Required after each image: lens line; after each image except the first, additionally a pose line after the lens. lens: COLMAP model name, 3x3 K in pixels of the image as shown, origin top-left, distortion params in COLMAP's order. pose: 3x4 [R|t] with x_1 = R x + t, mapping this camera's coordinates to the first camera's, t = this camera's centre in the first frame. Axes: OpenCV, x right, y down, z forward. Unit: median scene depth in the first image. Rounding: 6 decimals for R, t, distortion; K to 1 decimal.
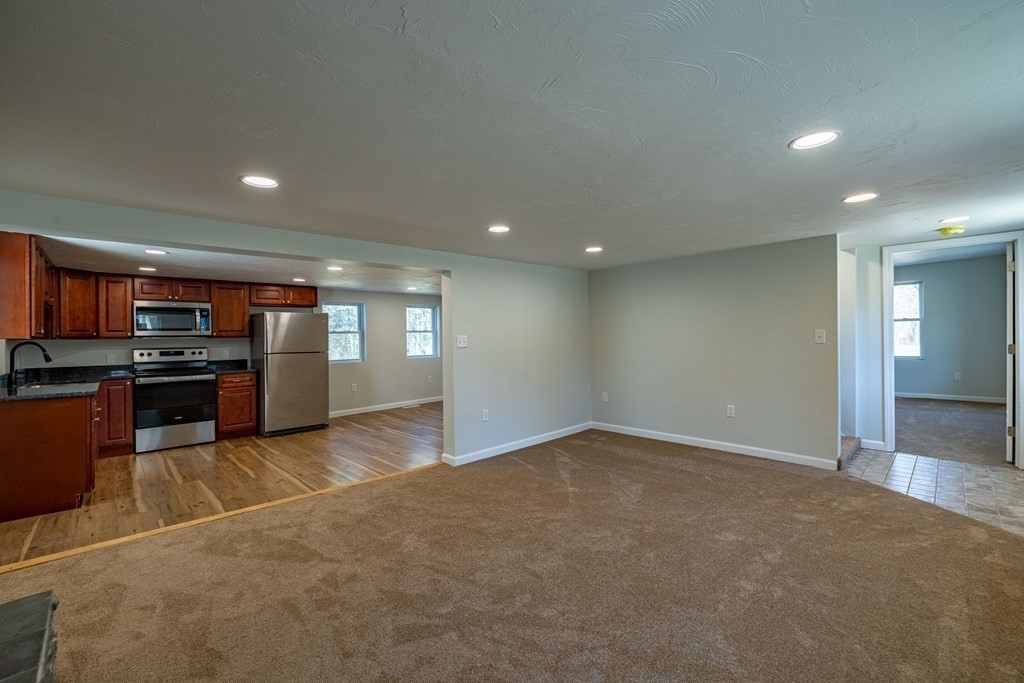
lens RADIAL K [[429.8, 0, 511.2], [0, 429.8, 338.0], [0, 0, 1]] dist [0.001087, -0.000050]
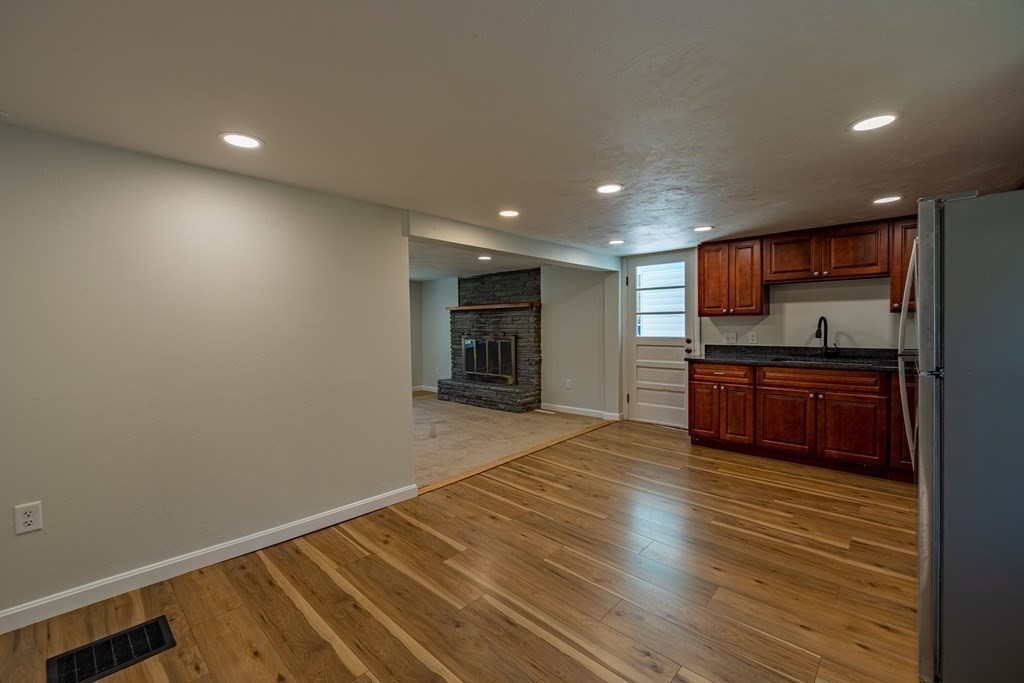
lens RADIAL K [[429.8, 0, 513.0], [0, 429.8, 337.3], [0, 0, 1]] dist [0.001087, -0.000050]
pose [[-0.996792, 0.033593, -0.072638, -0.227189], [0.031107, 0.998900, 0.035086, -0.001666], [0.073737, 0.032713, -0.996741, 1.418889]]
